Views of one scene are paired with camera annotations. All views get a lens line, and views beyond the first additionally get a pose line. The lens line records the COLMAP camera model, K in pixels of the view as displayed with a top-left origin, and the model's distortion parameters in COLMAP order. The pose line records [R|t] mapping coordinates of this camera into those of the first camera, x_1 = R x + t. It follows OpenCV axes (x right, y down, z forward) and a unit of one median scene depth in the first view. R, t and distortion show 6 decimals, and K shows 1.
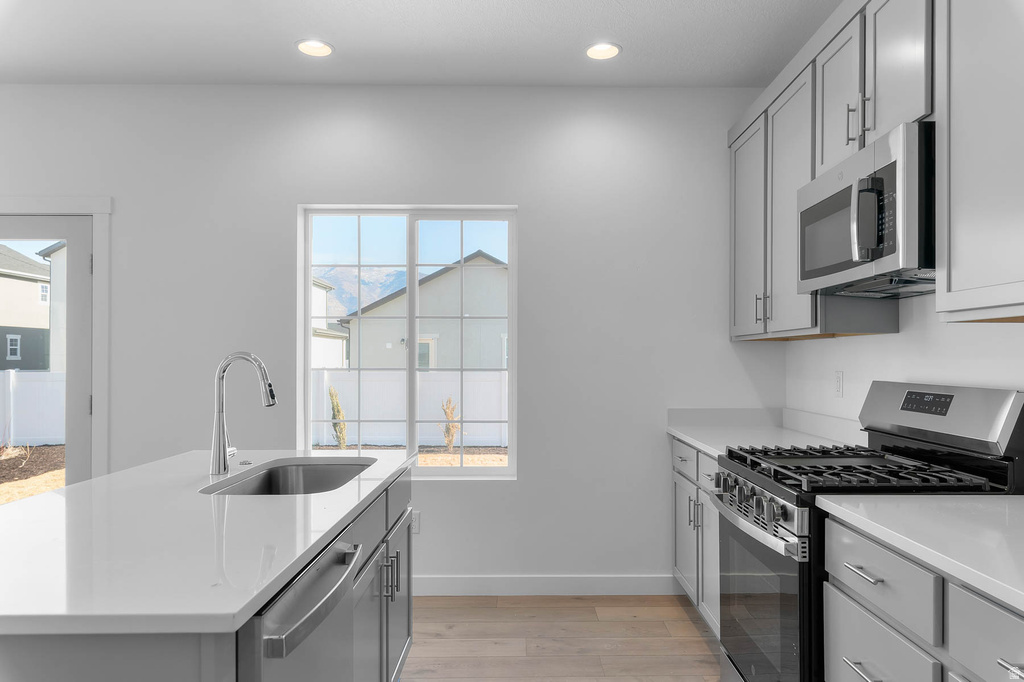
lens RADIAL K [[689.0, 0, 514.5], [0, 689.0, 357.1], [0, 0, 1]] dist [-0.000626, -0.000276]
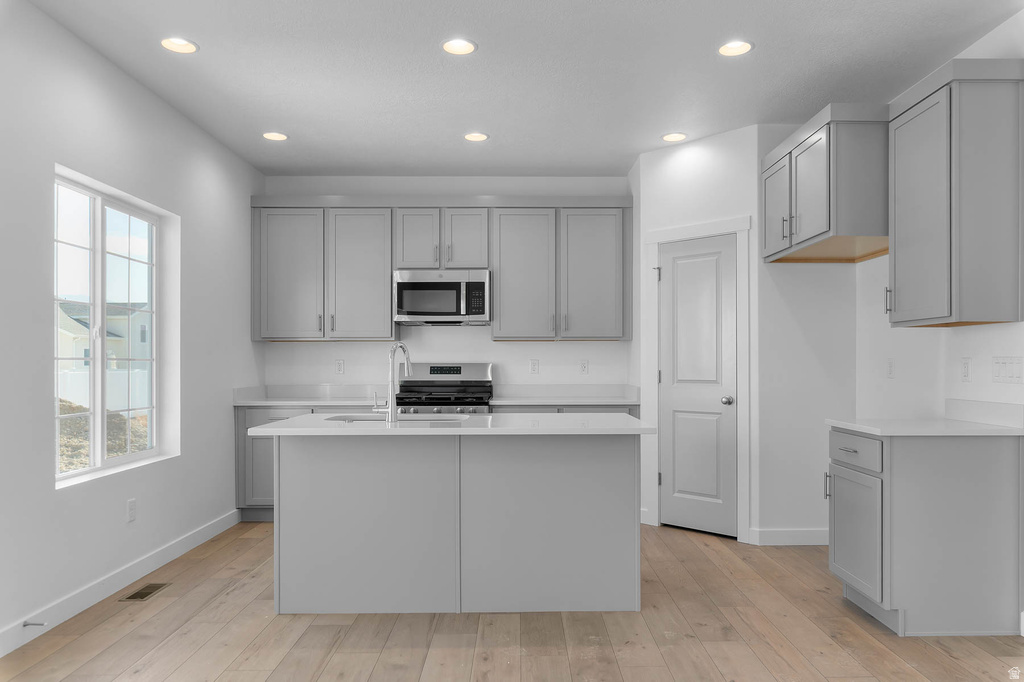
lens RADIAL K [[703.2, 0, 515.1], [0, 703.2, 368.6], [0, 0, 1]] dist [0.003672, -0.001982]
pose [[0.019084, -0.008202, 0.999784, -1.421113], [-0.000453, 0.999966, 0.008212, 0.027865], [-0.999818, -0.000610, 0.019080, 0.505178]]
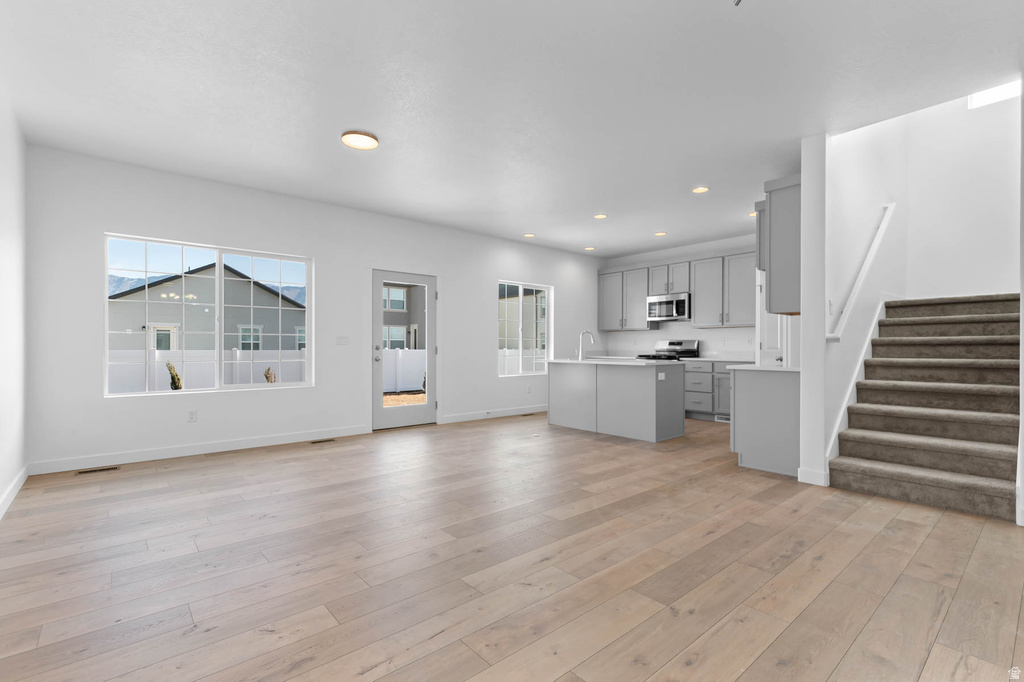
lens RADIAL K [[465.0, 0, 512.0], [0, 465.0, 341.0], [0, 0, 1]] dist [0.013951, -0.000040]
pose [[0.770951, 0.009808, 0.636818, -1.817729], [-0.003480, 0.999931, -0.011188, 0.063938], [-0.636884, 0.006409, 0.770933, -0.635730]]
